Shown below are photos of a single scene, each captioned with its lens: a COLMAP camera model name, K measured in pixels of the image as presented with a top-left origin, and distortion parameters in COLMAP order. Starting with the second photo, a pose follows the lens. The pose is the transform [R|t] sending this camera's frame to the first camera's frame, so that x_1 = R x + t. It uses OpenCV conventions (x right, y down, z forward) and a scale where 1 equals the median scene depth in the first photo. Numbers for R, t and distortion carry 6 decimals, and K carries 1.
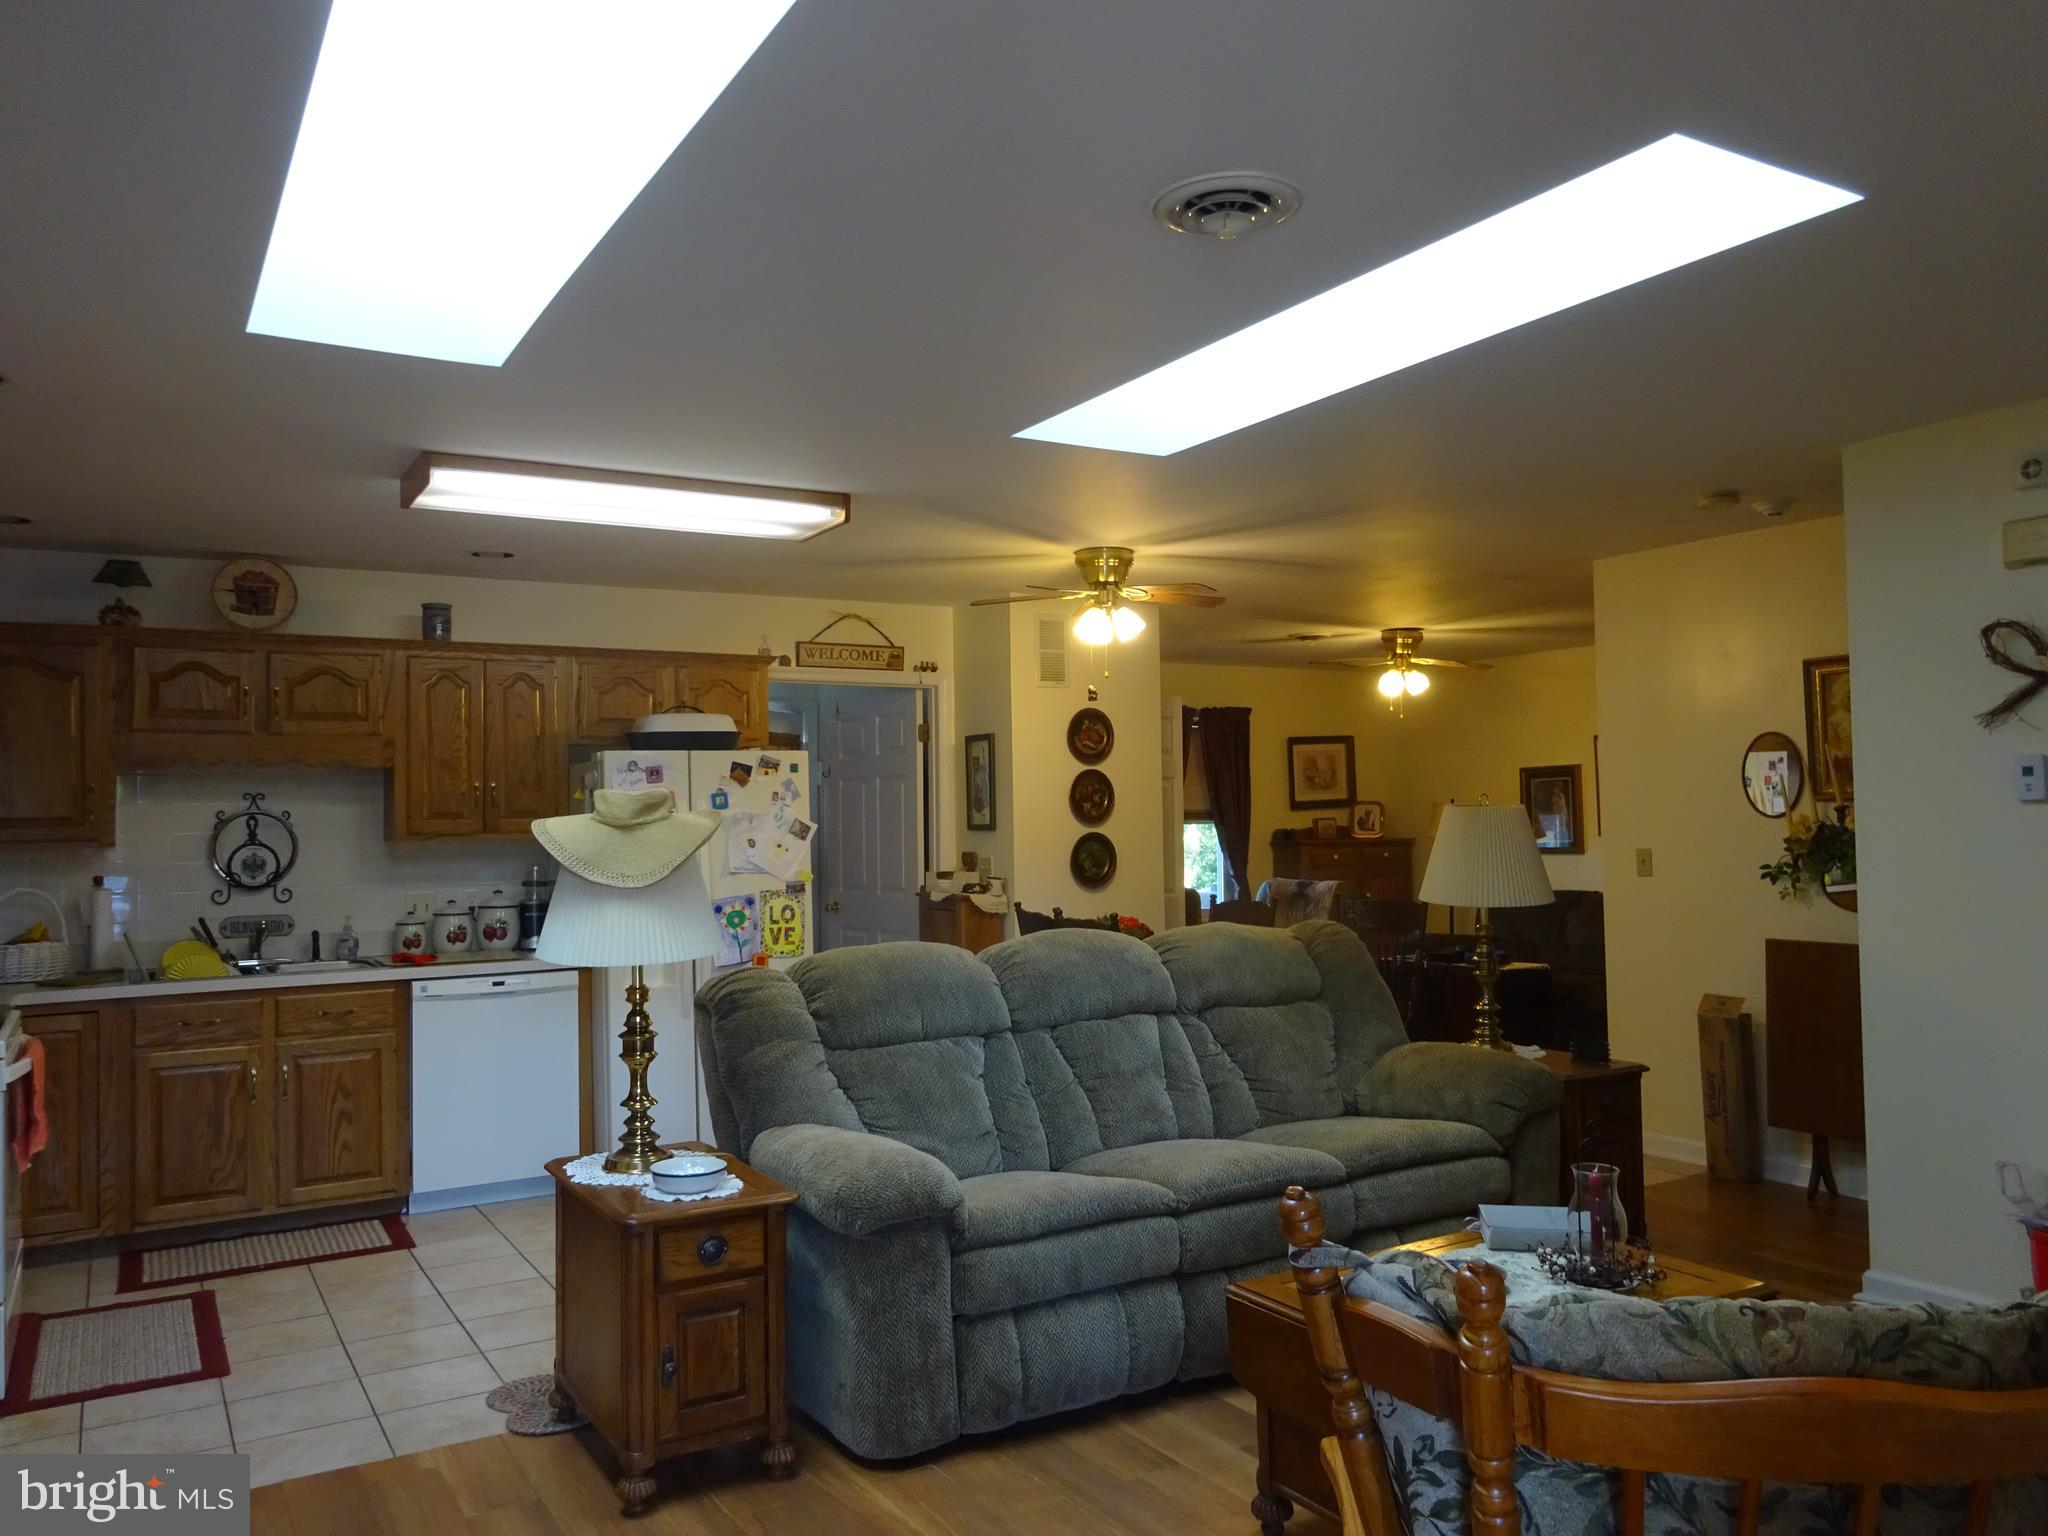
lens RADIAL K [[1538.3, 0, 1022.6], [0, 1538.3, 764.6], [0, 0, 1]] dist [0.005244, 0.000333]
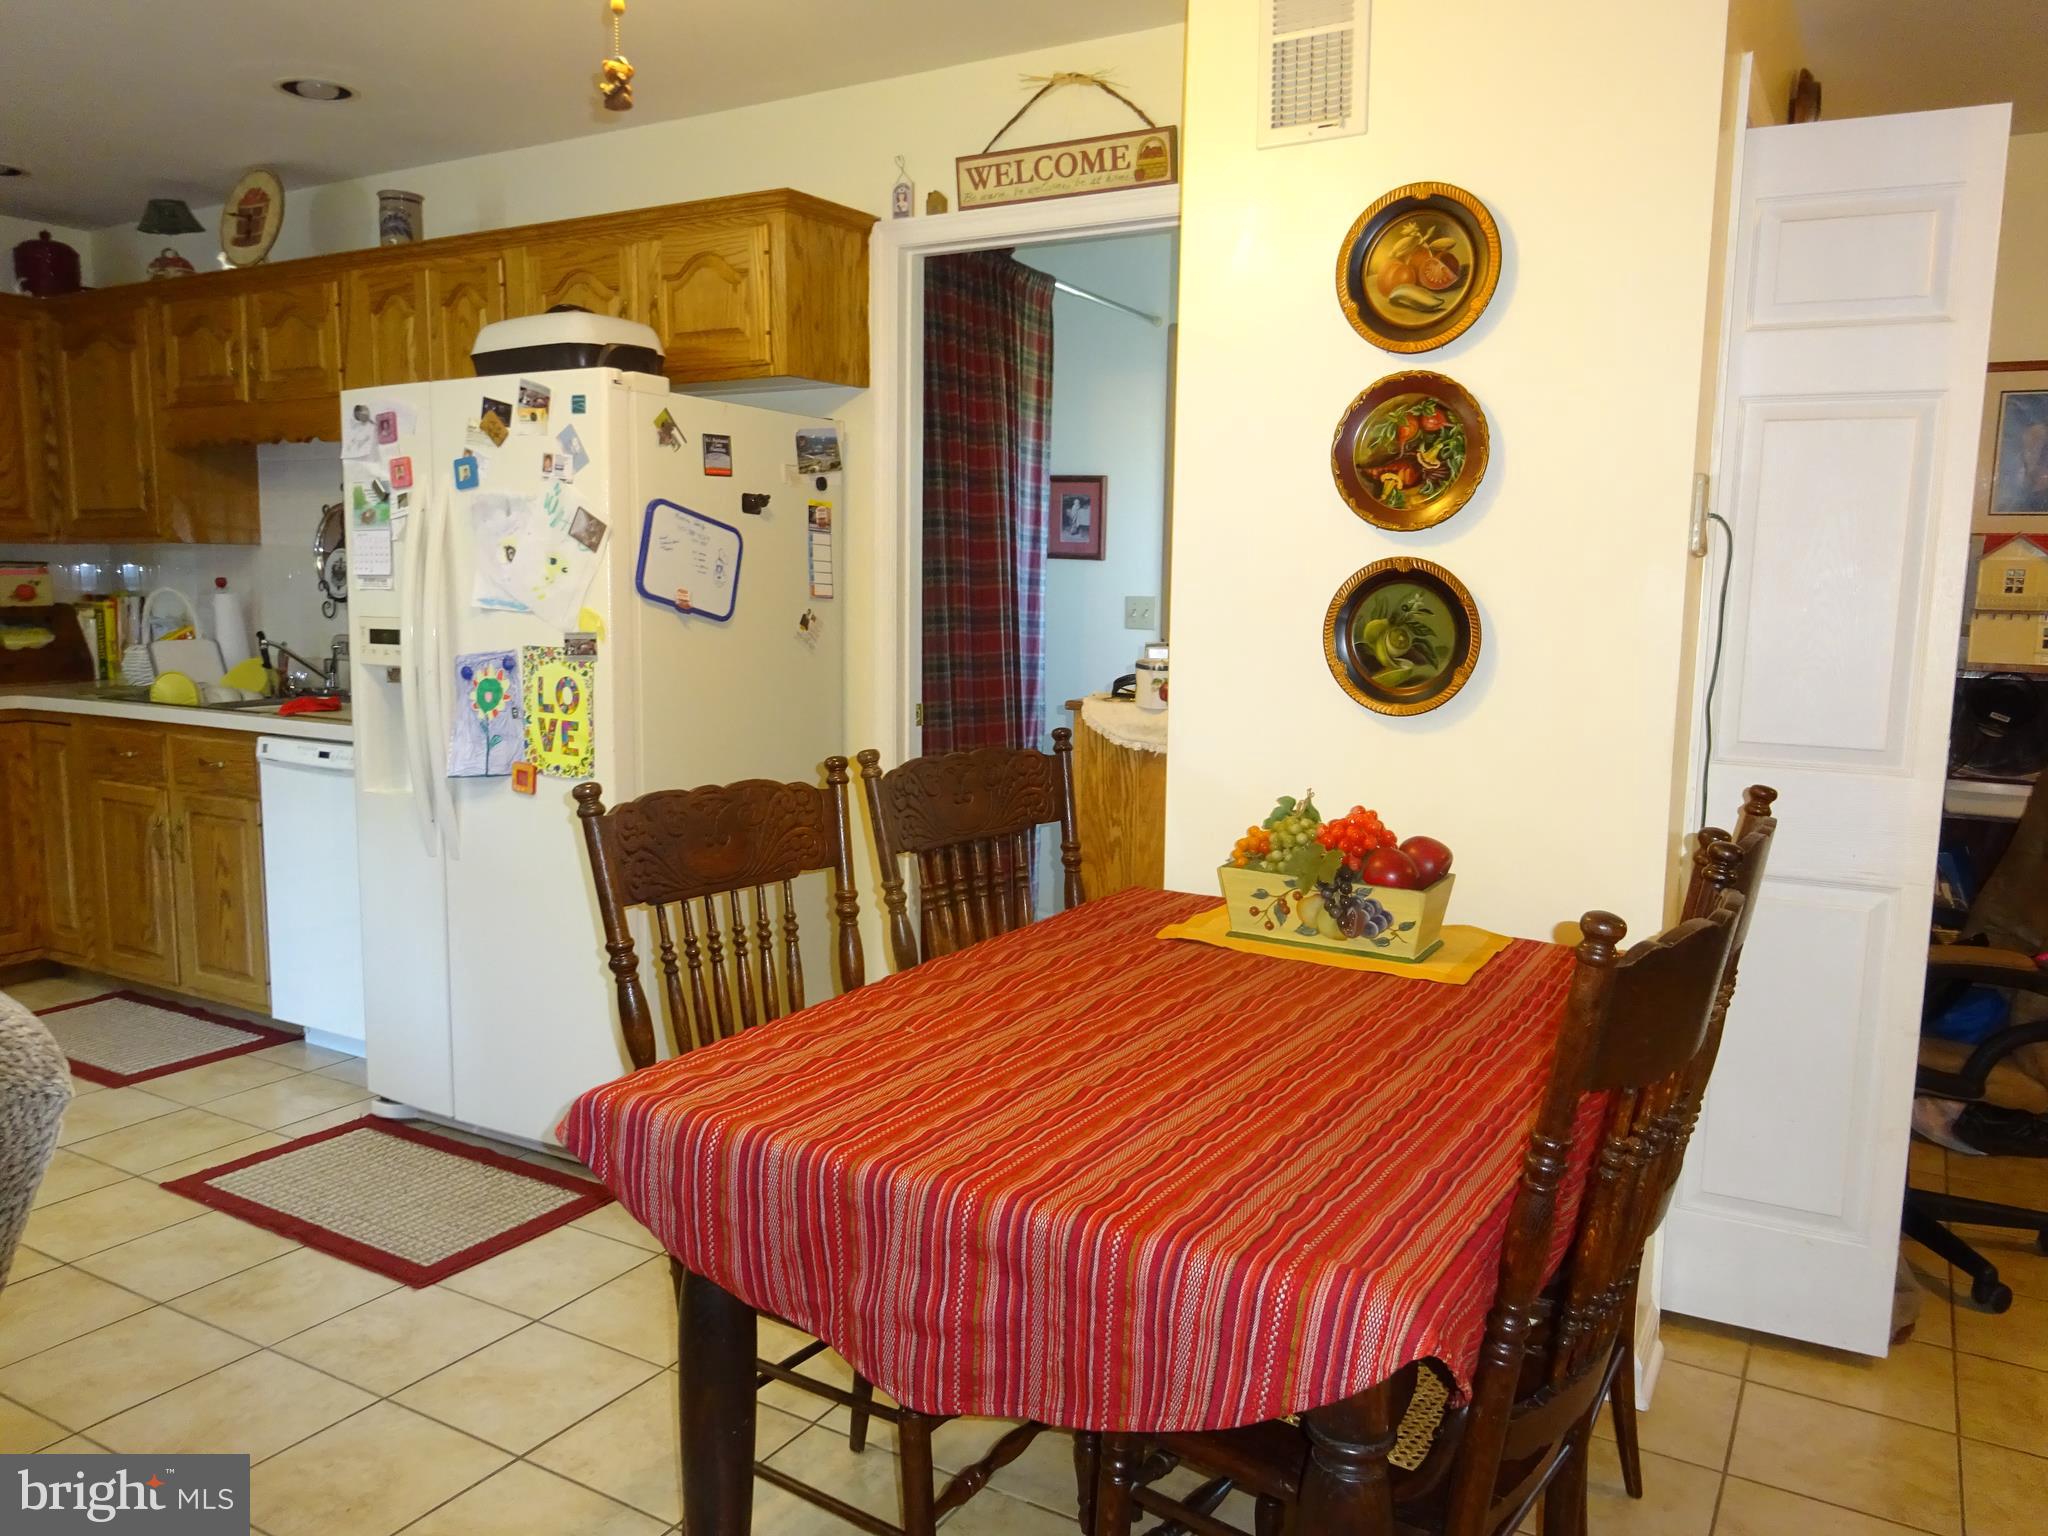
lens RADIAL K [[1538.3, 0, 1024.6], [0, 1538.3, 776.9], [0, 0, 1]] dist [0.005244, 0.000333]
pose [[0.466445, 0.135770, -0.874068, 0.373183], [0.006900, 0.987562, 0.157081, 0.044575], [0.884523, -0.079301, 0.459706, 0.901714]]
